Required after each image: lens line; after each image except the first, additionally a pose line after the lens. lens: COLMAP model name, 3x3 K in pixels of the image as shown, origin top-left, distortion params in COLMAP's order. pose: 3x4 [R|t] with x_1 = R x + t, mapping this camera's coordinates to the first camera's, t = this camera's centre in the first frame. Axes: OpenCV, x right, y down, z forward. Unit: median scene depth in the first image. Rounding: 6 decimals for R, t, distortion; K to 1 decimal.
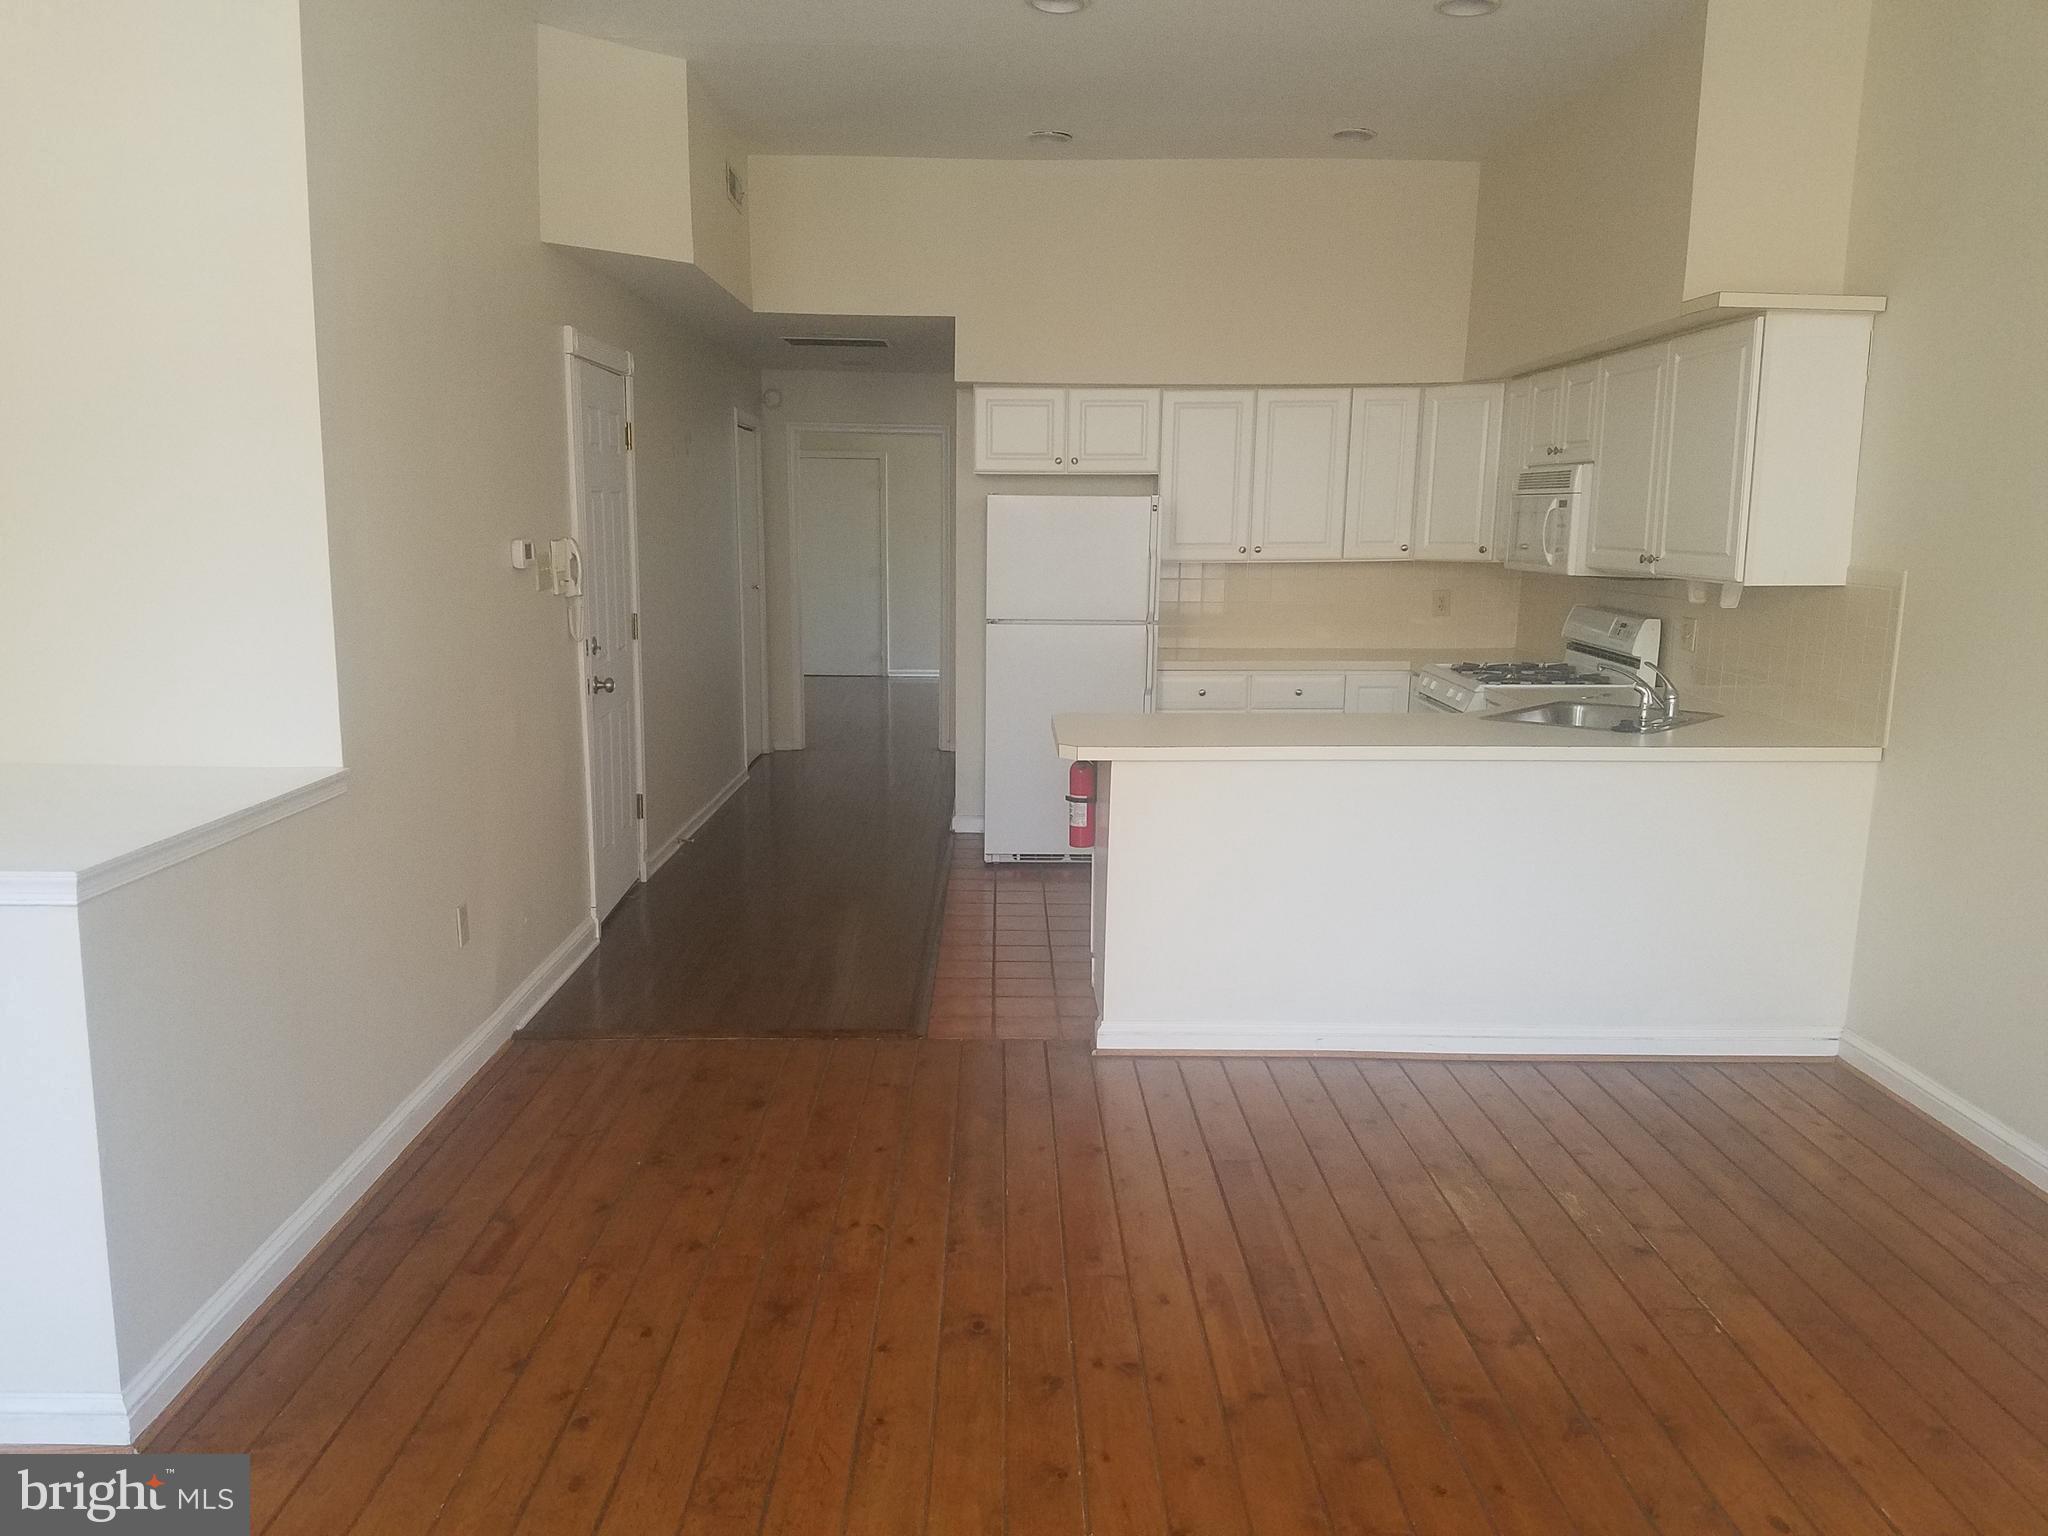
lens RADIAL K [[1600.0, 0, 955.5], [0, 1600.0, 787.6], [0, 0, 1]] dist [0.230462, -0.469645]
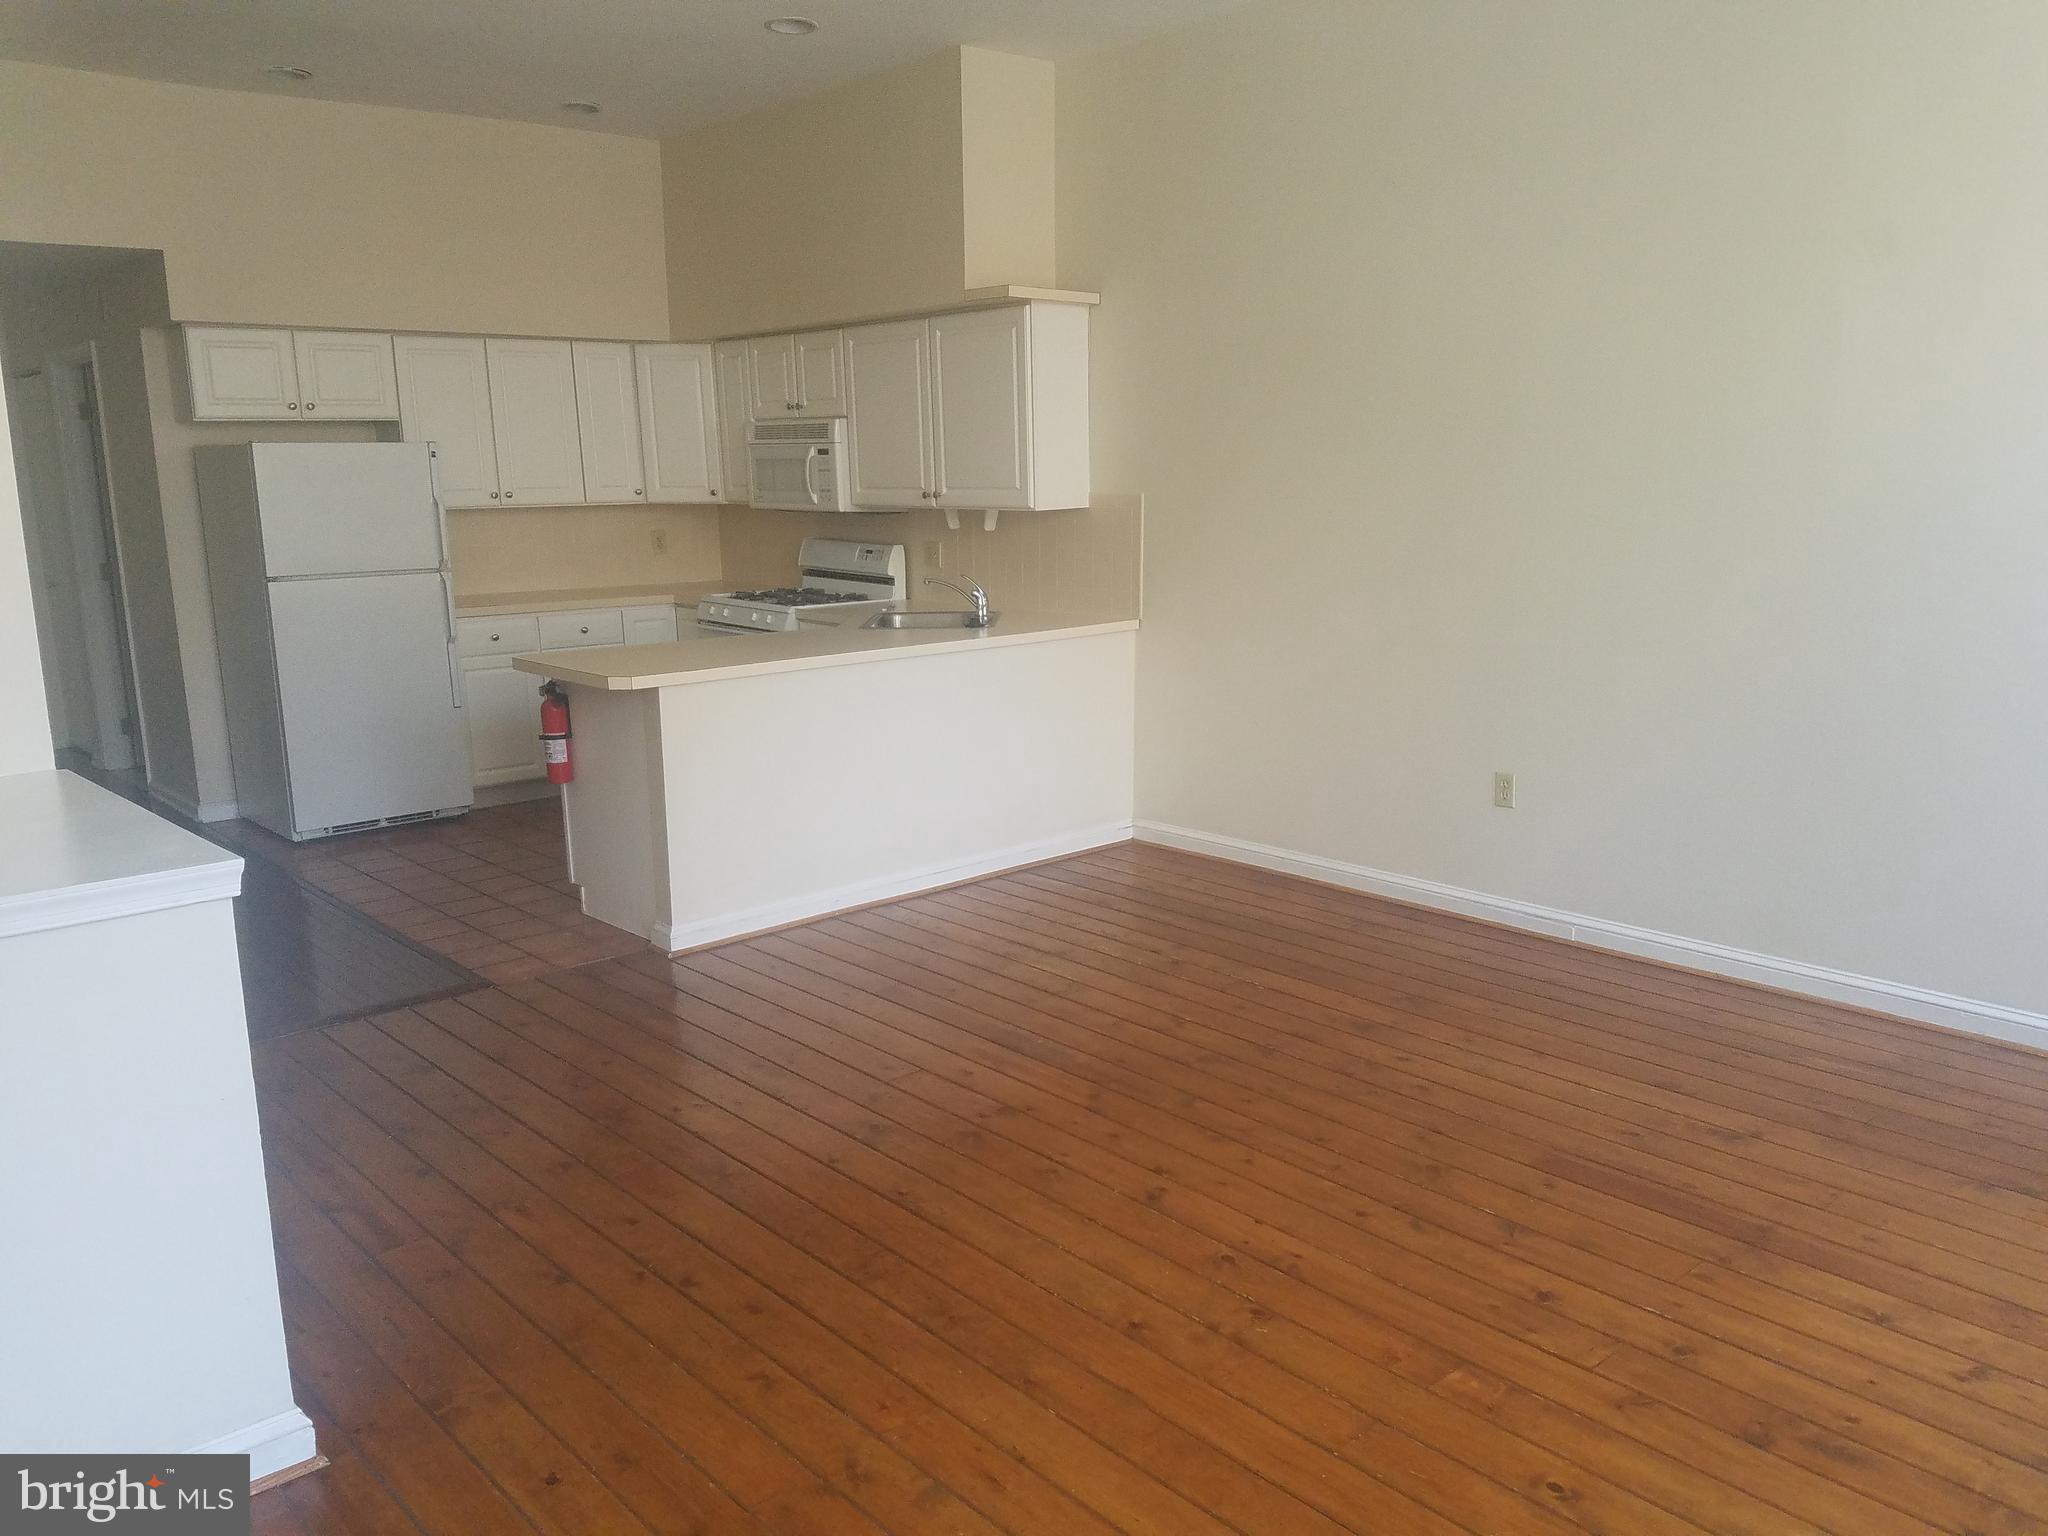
lens RADIAL K [[1623.1, 0, 1048.3], [0, 1623.1, 810.2], [0, 0, 1]] dist [0.220559, -0.479668]
pose [[0.728675, -0.161202, 0.665617, -0.350647], [0.134848, 0.986649, 0.091327, -0.000363], [-0.671453, 0.023210, 0.740684, -0.002664]]
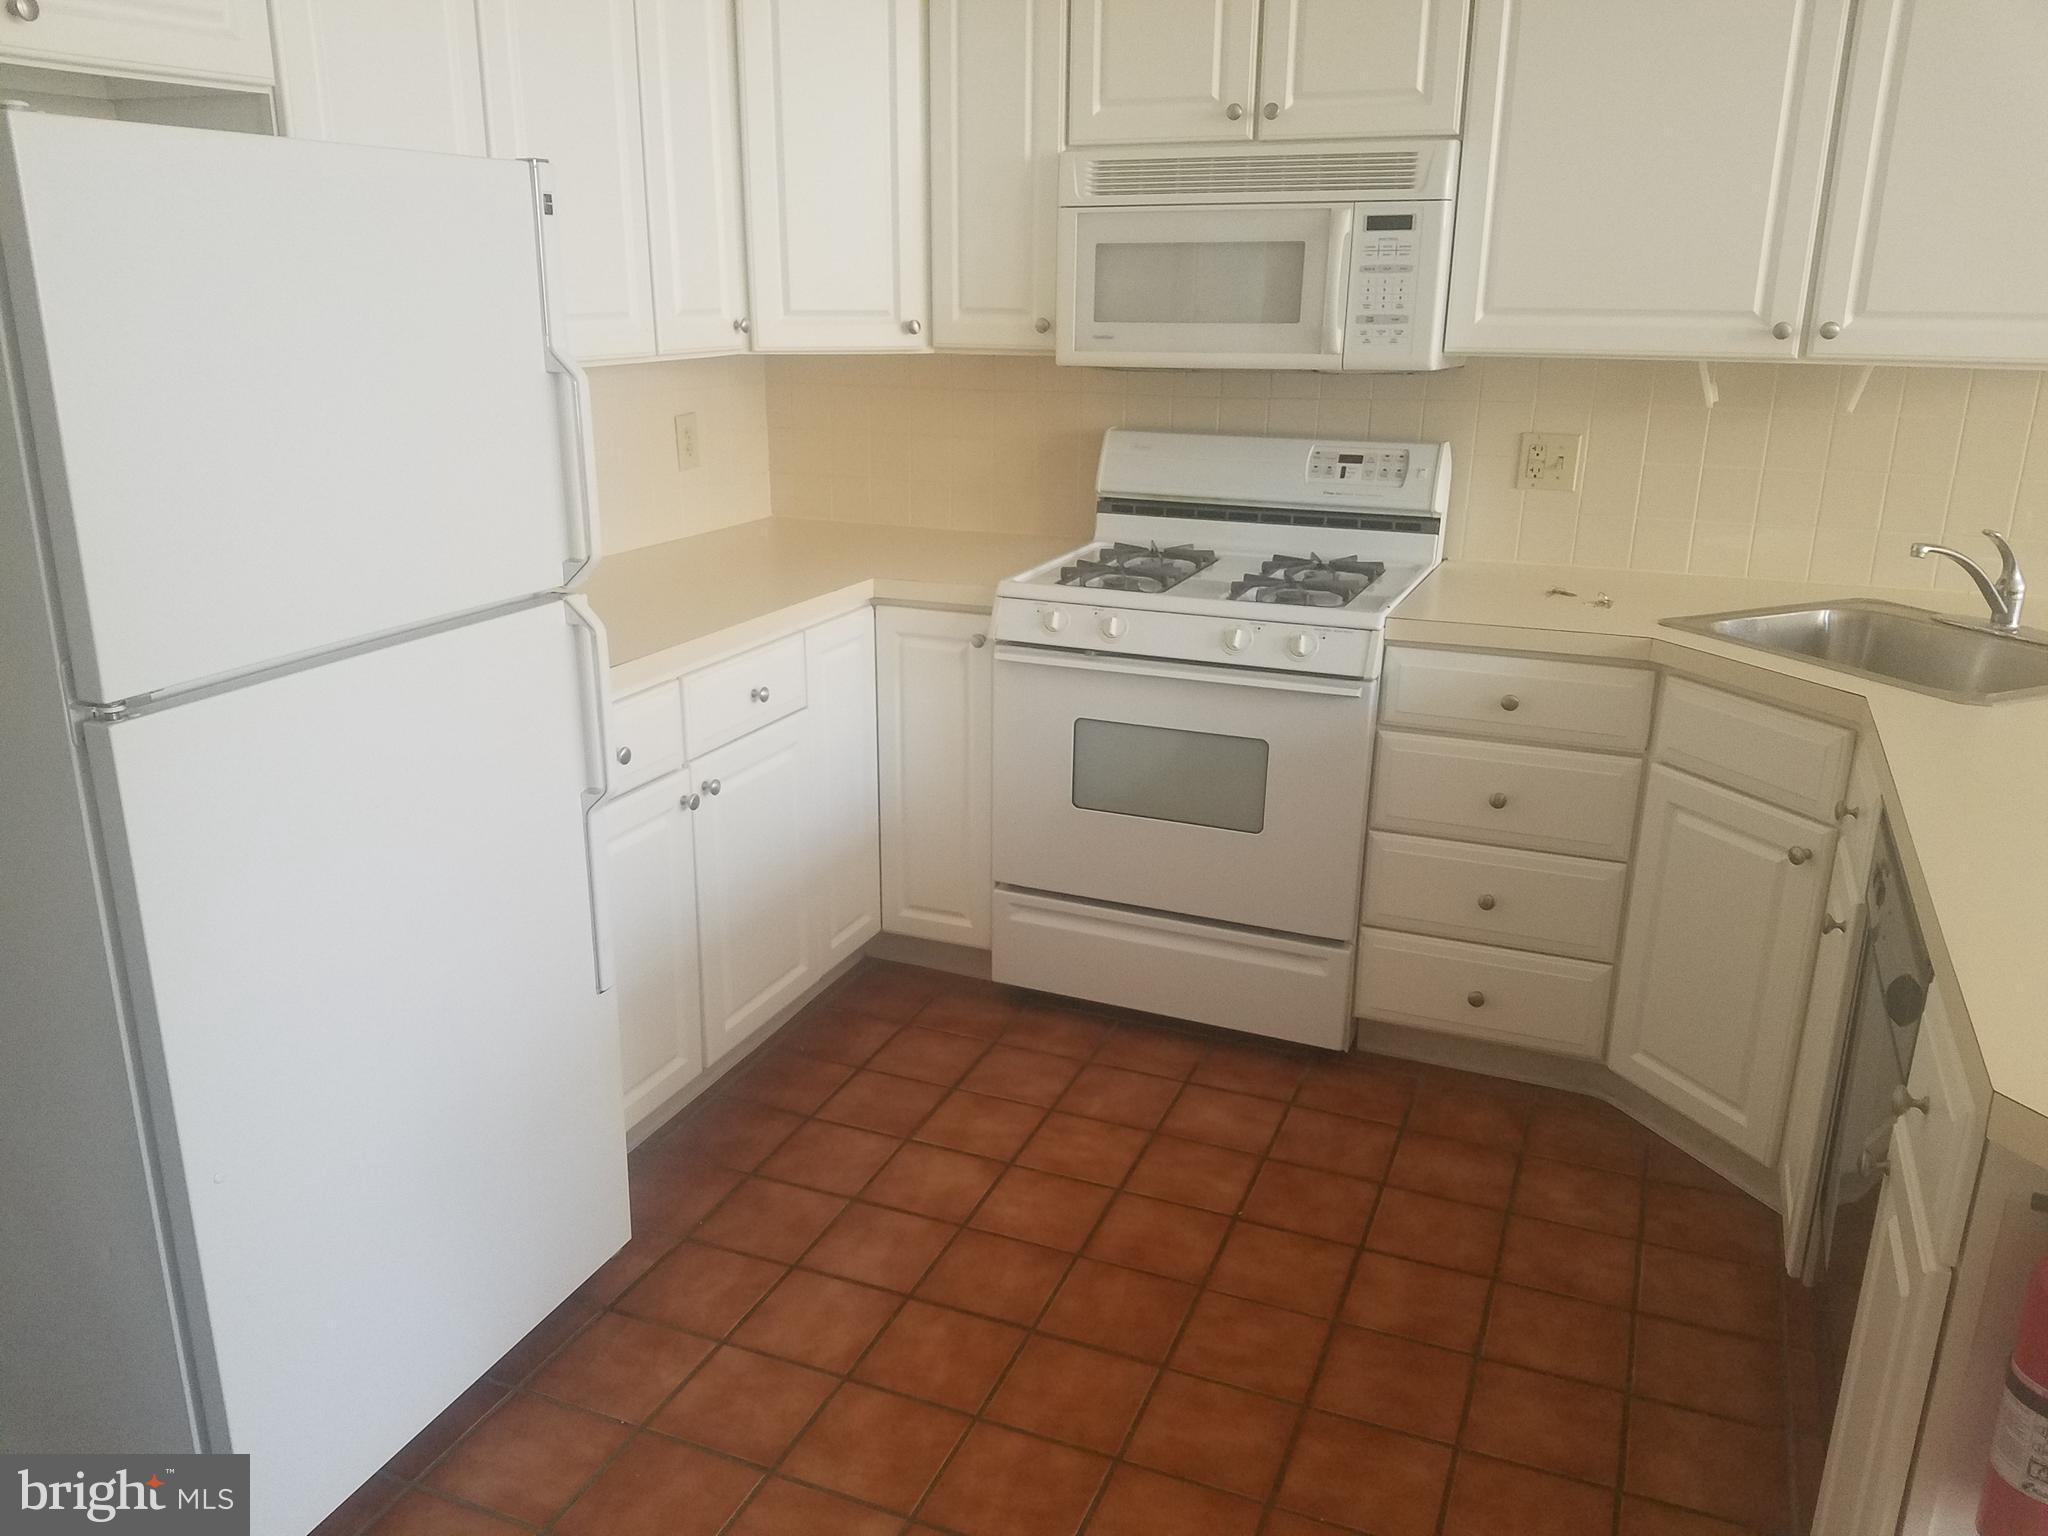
lens RADIAL K [[1600.0, 0, 955.5], [0, 1600.0, 787.6], [0, 0, 1]] dist [0.230462, -0.469645]
pose [[0.393730, -0.286822, 0.873333, -0.155925], [0.156677, 0.957111, 0.243701, -0.147922], [-0.905775, 0.040879, 0.421782, 0.897800]]
